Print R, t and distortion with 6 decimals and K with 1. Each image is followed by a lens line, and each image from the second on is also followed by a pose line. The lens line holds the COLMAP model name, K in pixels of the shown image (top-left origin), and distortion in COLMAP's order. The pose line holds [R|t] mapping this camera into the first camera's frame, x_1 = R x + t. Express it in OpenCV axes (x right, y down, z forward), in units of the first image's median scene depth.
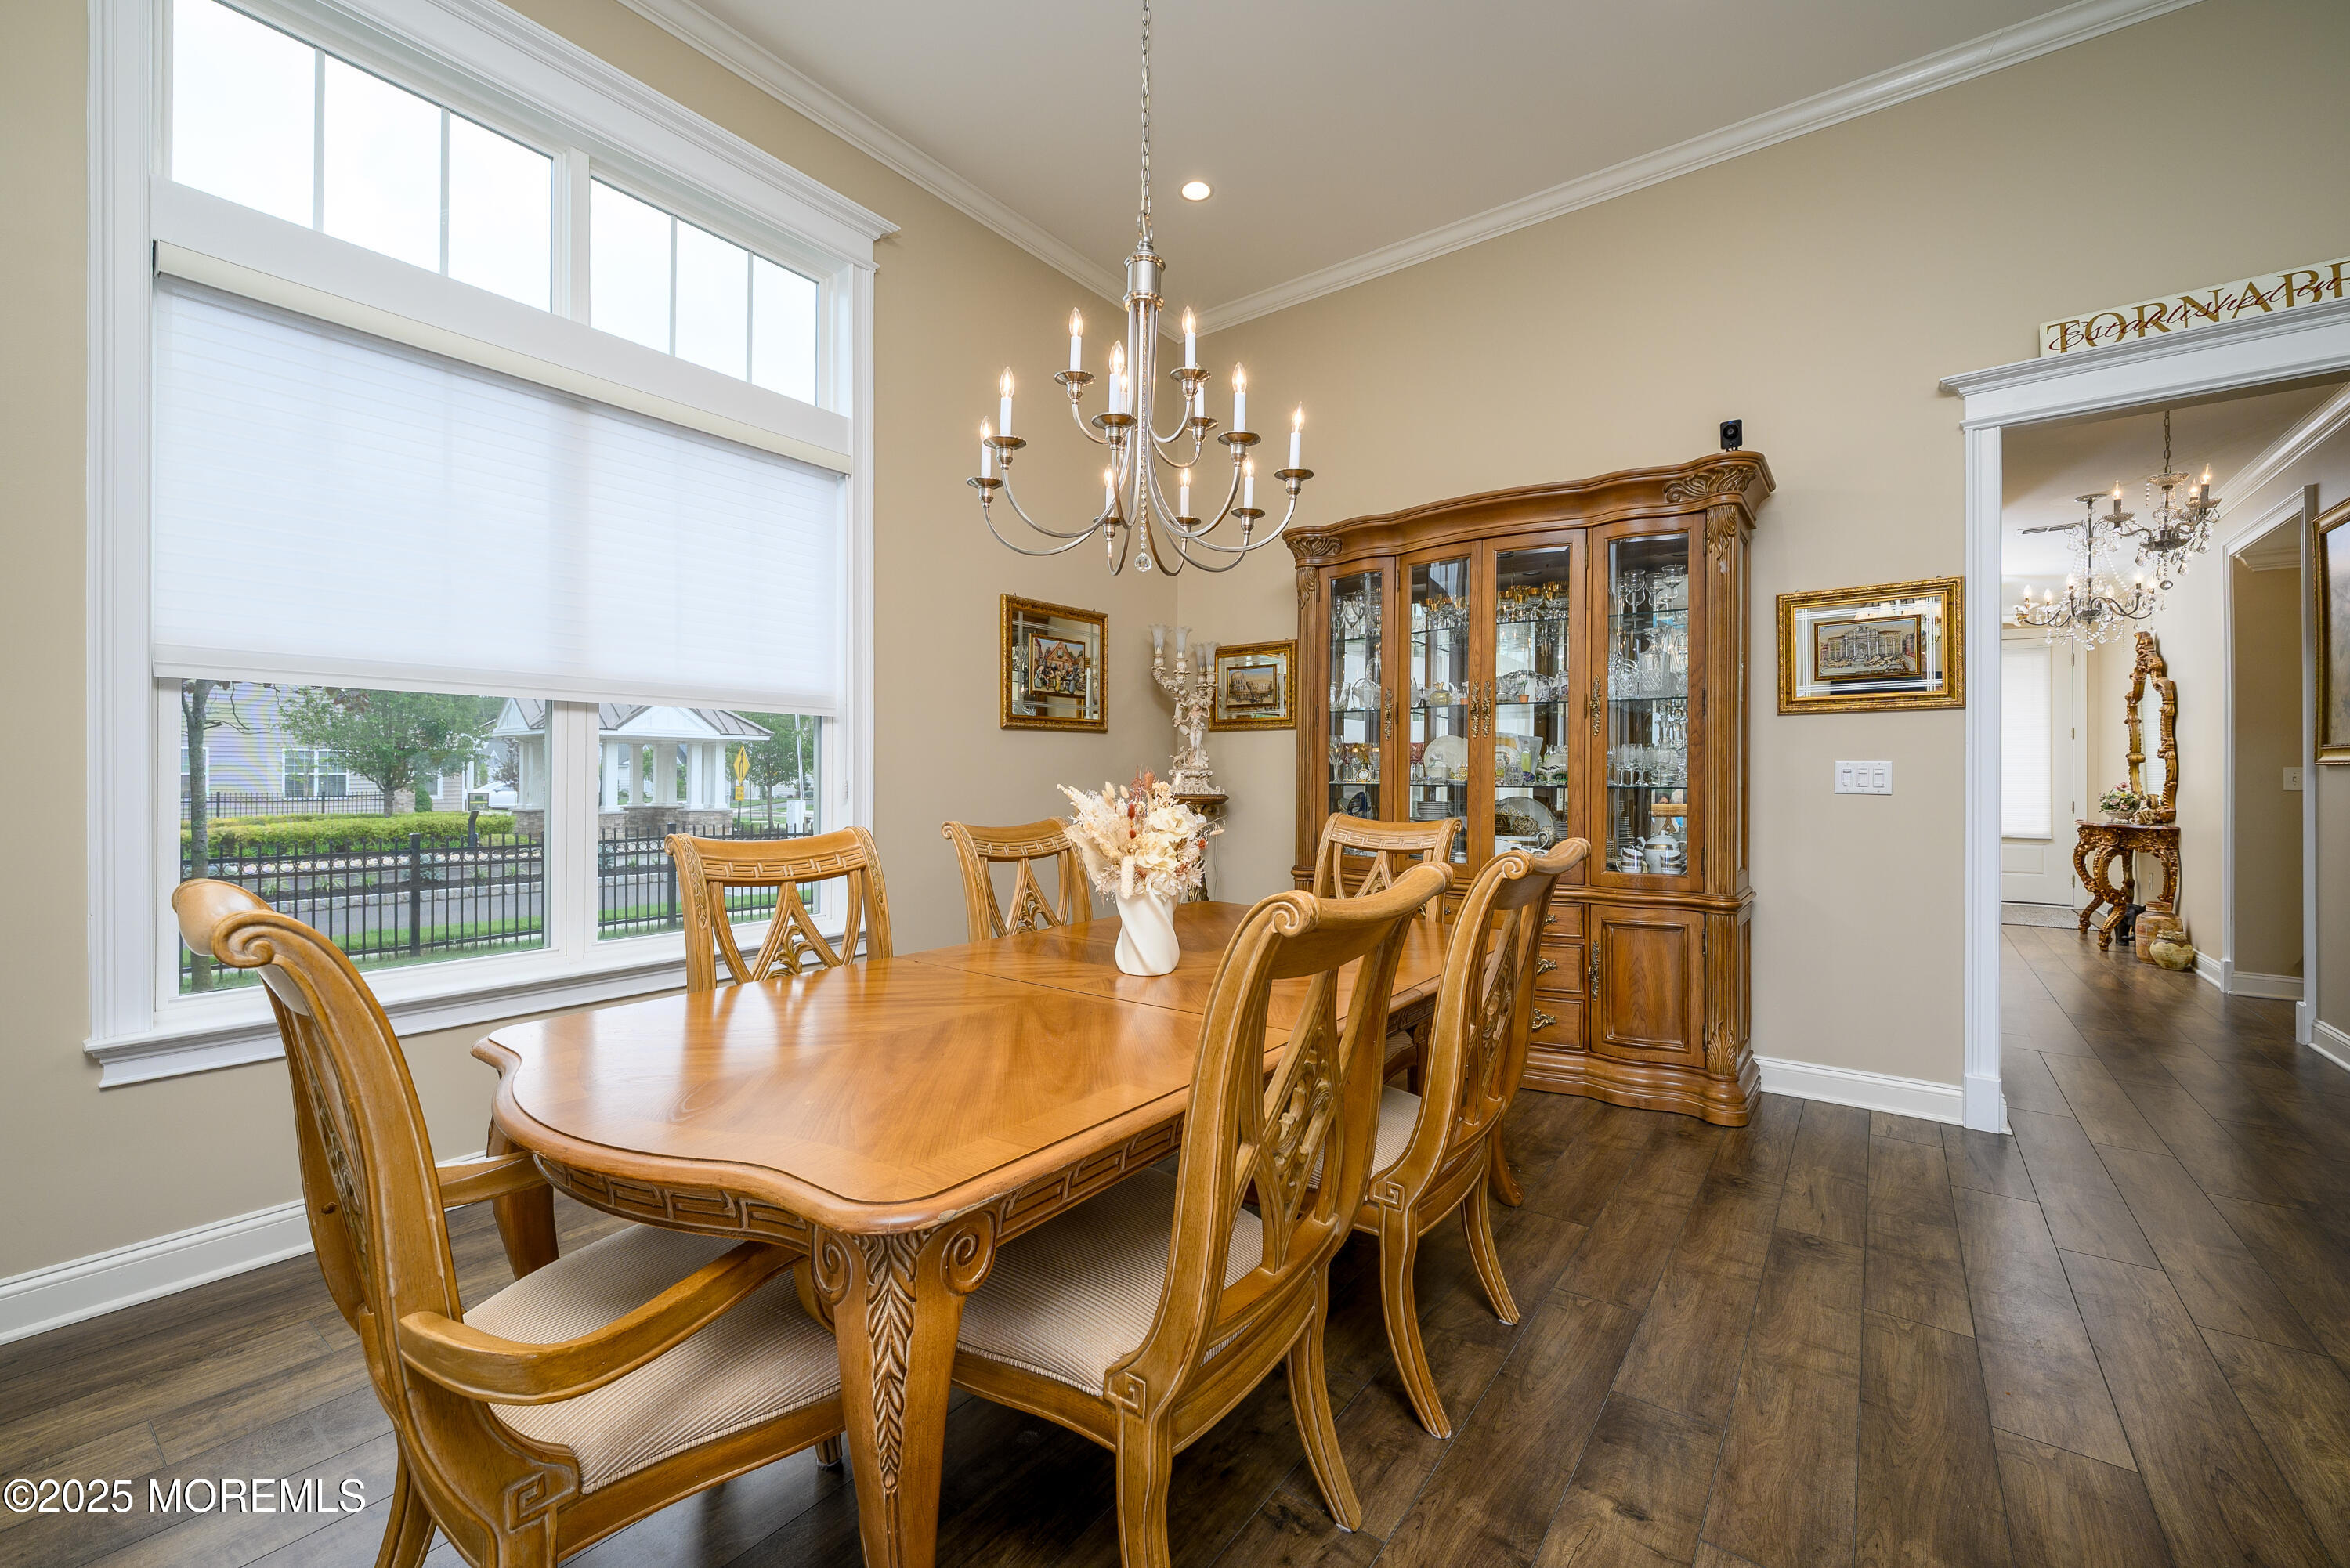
lens RADIAL K [[944.5, 0, 1169.8], [0, 944.5, 776.6], [0, 0, 1]] dist [0.000094, 0.000094]
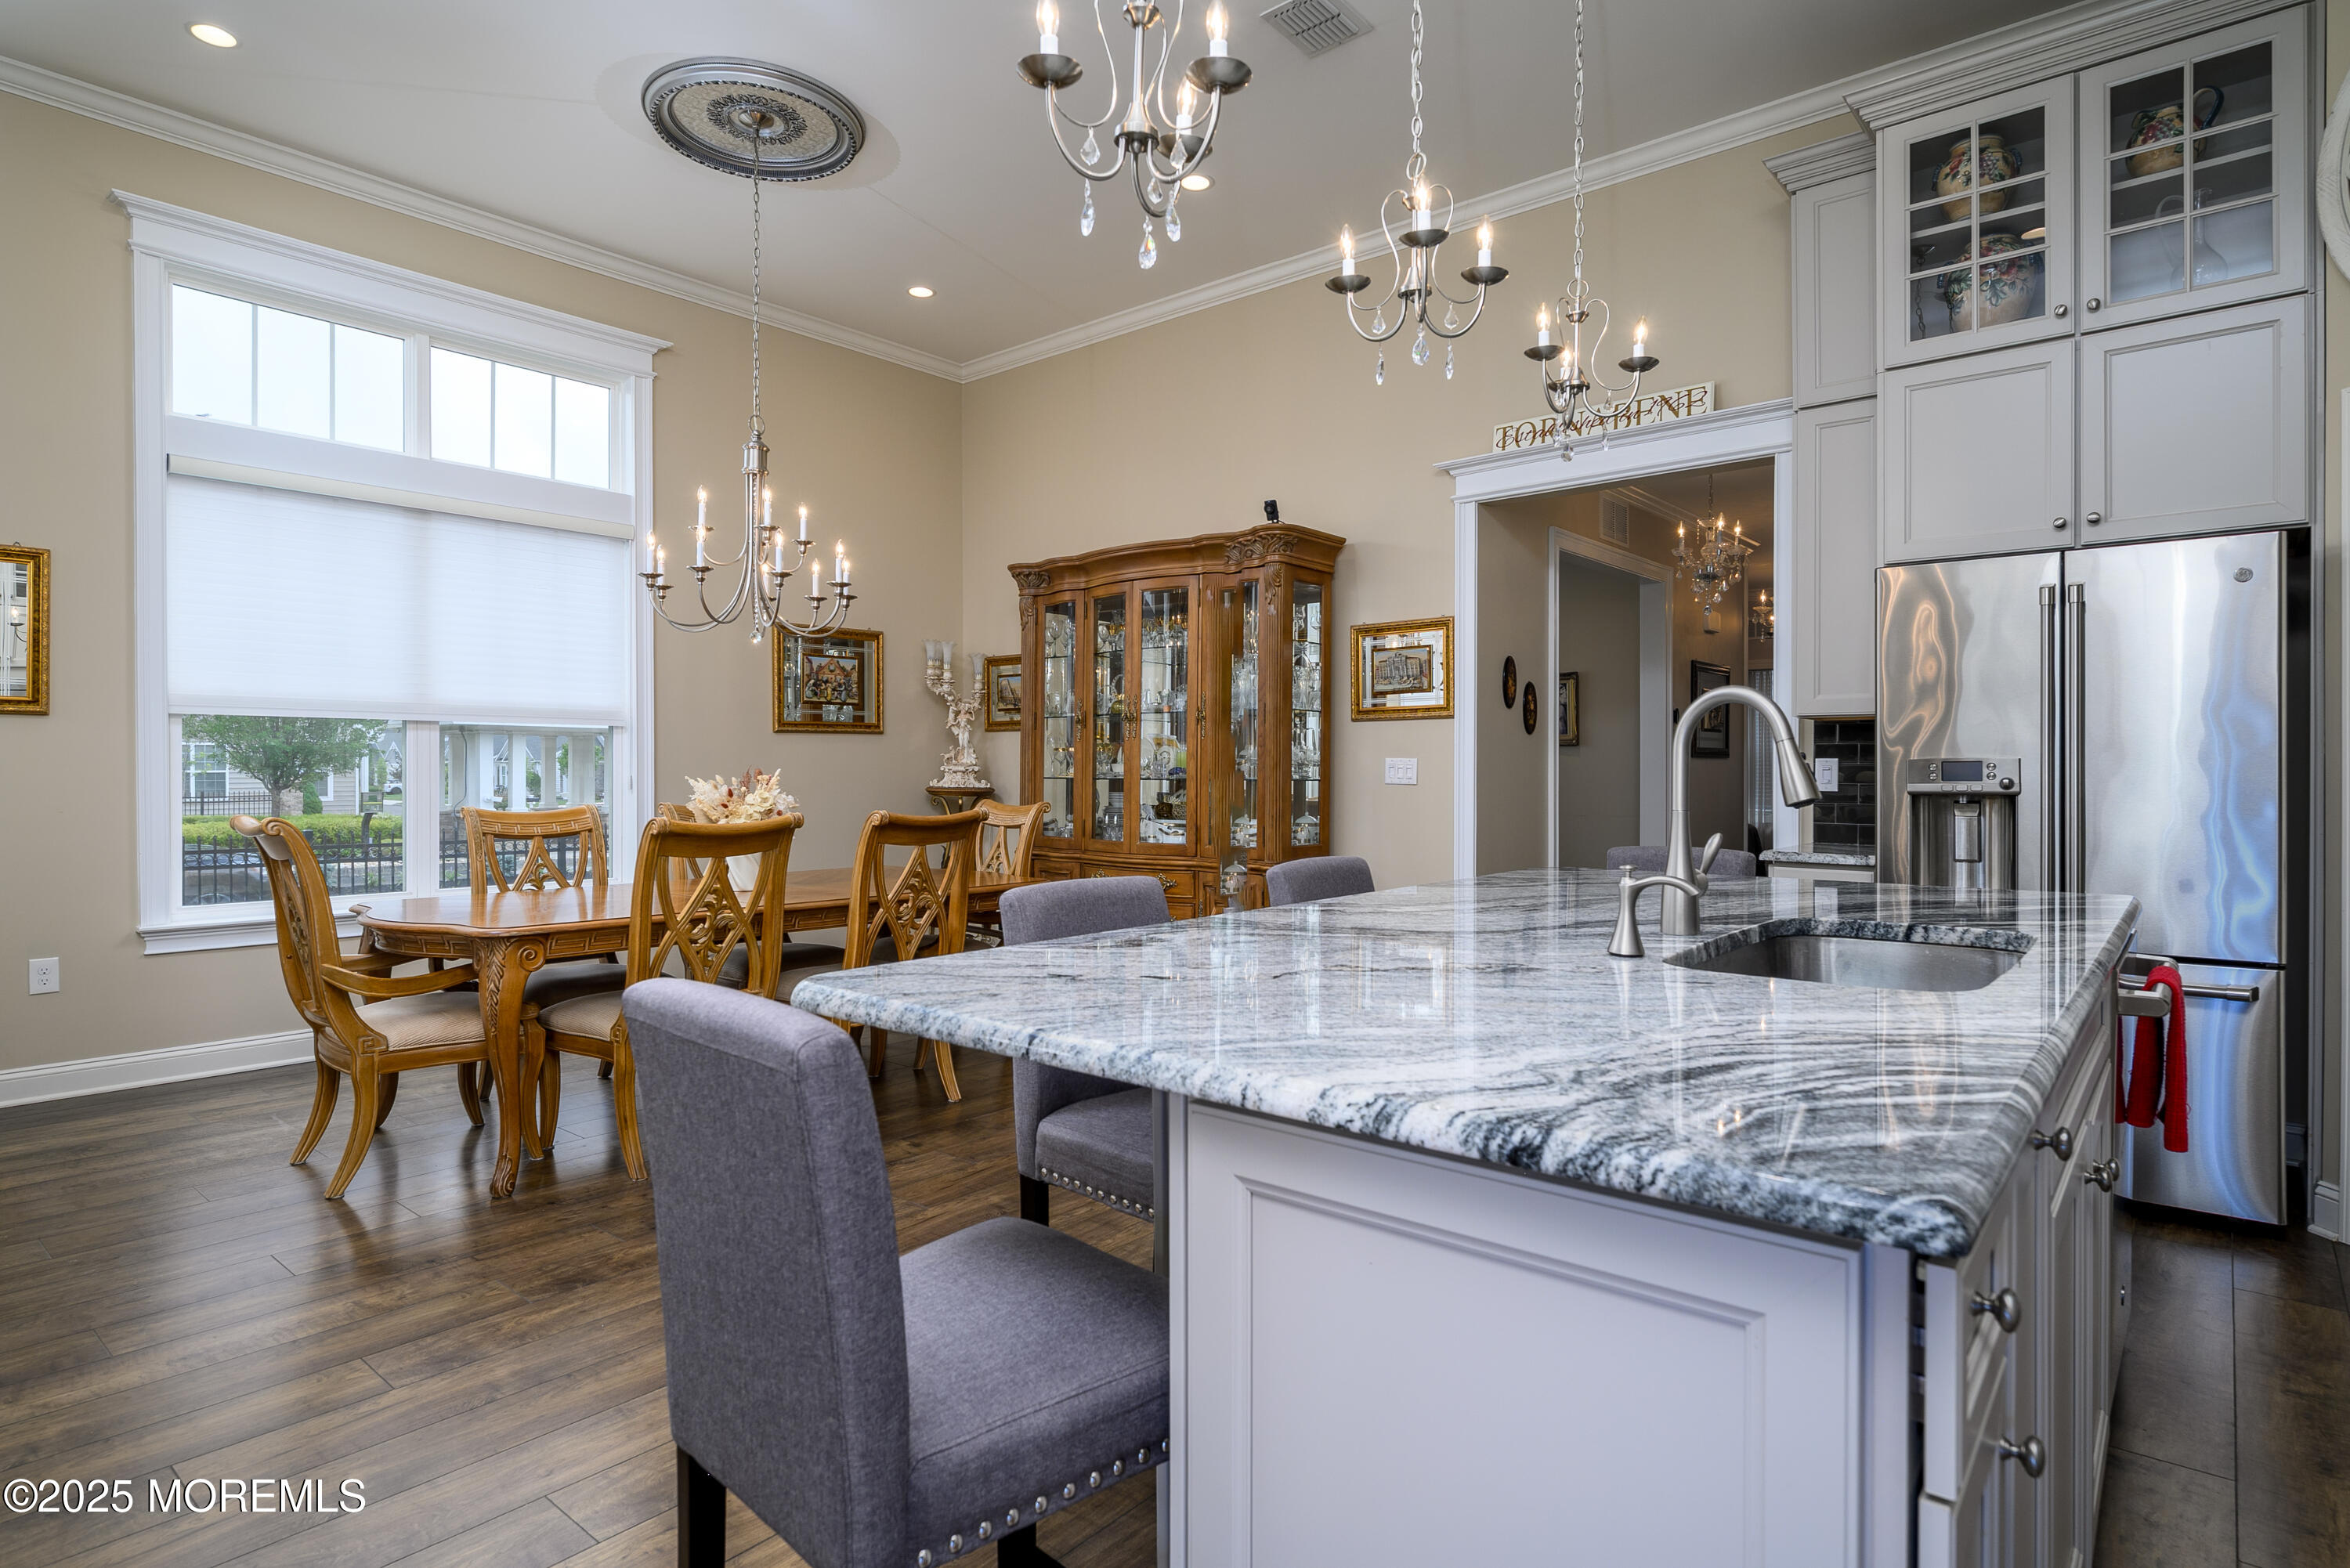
lens RADIAL K [[1227.9, 0, 1166.8], [0, 1227.9, 781.4], [0, 0, 1]] dist [-0.002170, 0.001328]
pose [[0.998235, -0.001646, -0.059367, 0.487337], [0.002074, 0.999972, 0.007150, 0.001972], [0.059354, -0.007260, 0.998211, -0.633719]]
